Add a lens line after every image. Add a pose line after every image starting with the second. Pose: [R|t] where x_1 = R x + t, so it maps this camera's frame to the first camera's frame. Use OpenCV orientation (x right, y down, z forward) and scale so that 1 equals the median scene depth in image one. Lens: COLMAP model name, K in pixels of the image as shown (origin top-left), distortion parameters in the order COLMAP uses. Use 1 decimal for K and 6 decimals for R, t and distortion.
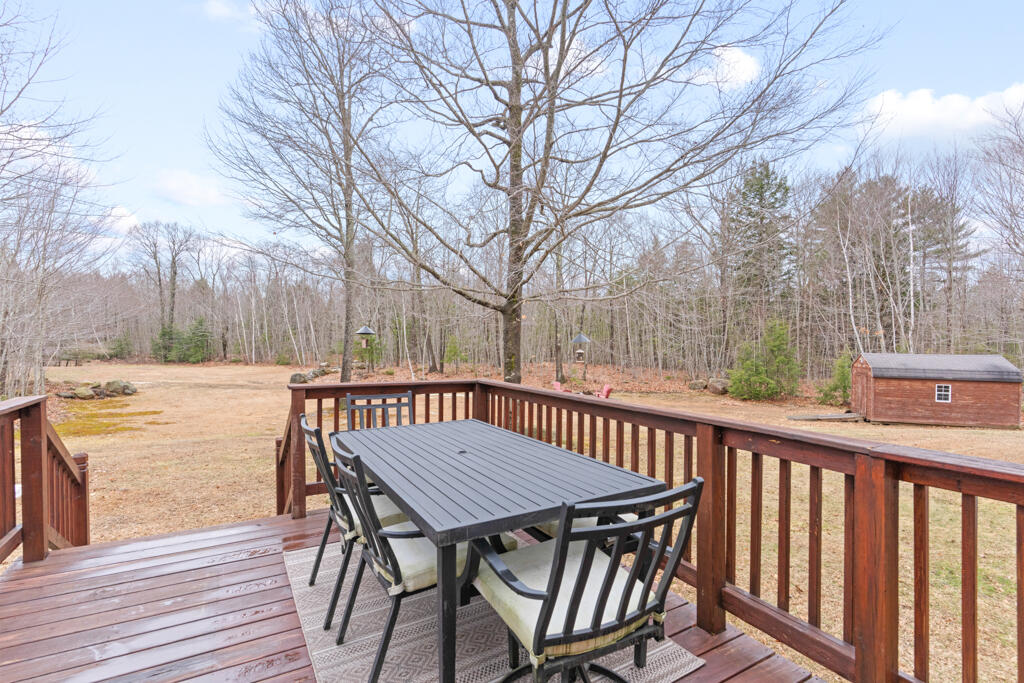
lens RADIAL K [[485.5, 0, 516.2], [0, 485.5, 343.5], [0, 0, 1]] dist [0.002986, 0.001417]
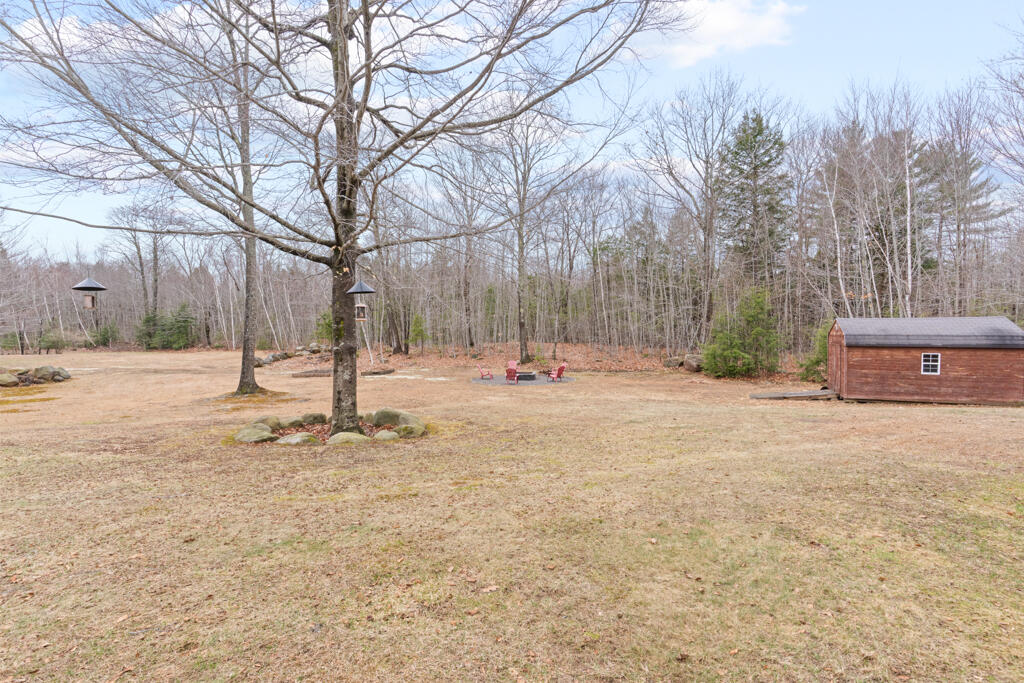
lens RADIAL K [[485.5, 0, 520.7], [0, 485.5, 340.6], [0, 0, 1]] dist [0.002986, 0.001417]
pose [[0.999258, -0.016590, -0.034748, 0.155070], [0.017509, 0.999501, 0.026309, 0.021255], [0.034294, -0.026898, 0.999050, 0.112893]]
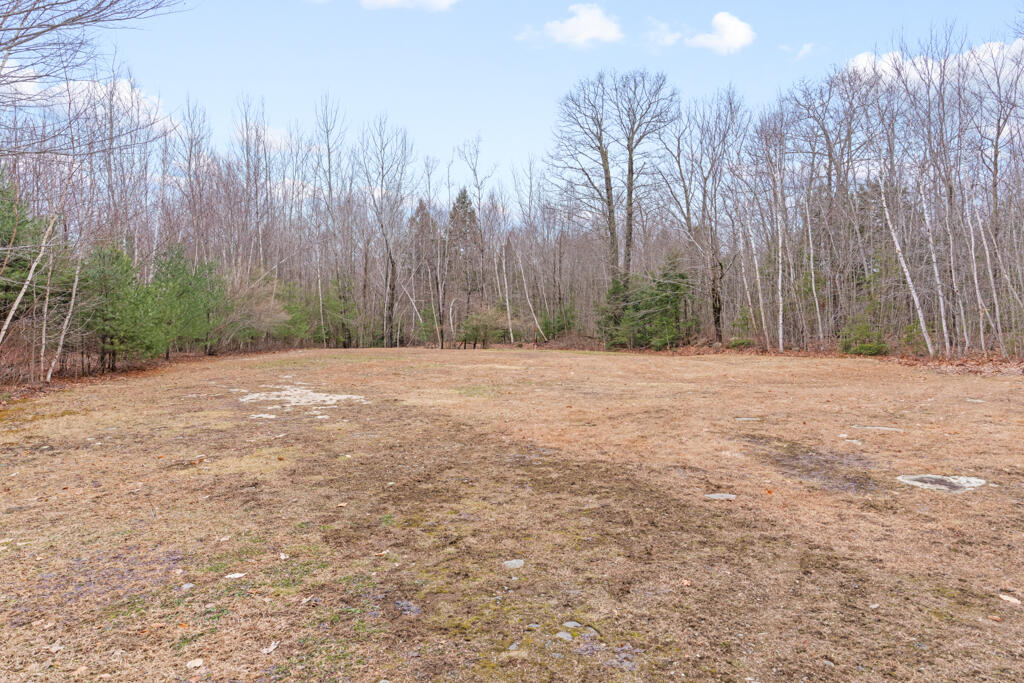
lens RADIAL K [[666.0, 0, 516.1], [0, 666.0, 340.5], [0, 0, 1]] dist [-0.004952, -0.000103]
pose [[0.640056, -0.000366, -0.768328, -0.650276], [0.006584, 0.999966, 0.005009, 0.068856], [0.768300, -0.008264, 0.640037, 1.210772]]
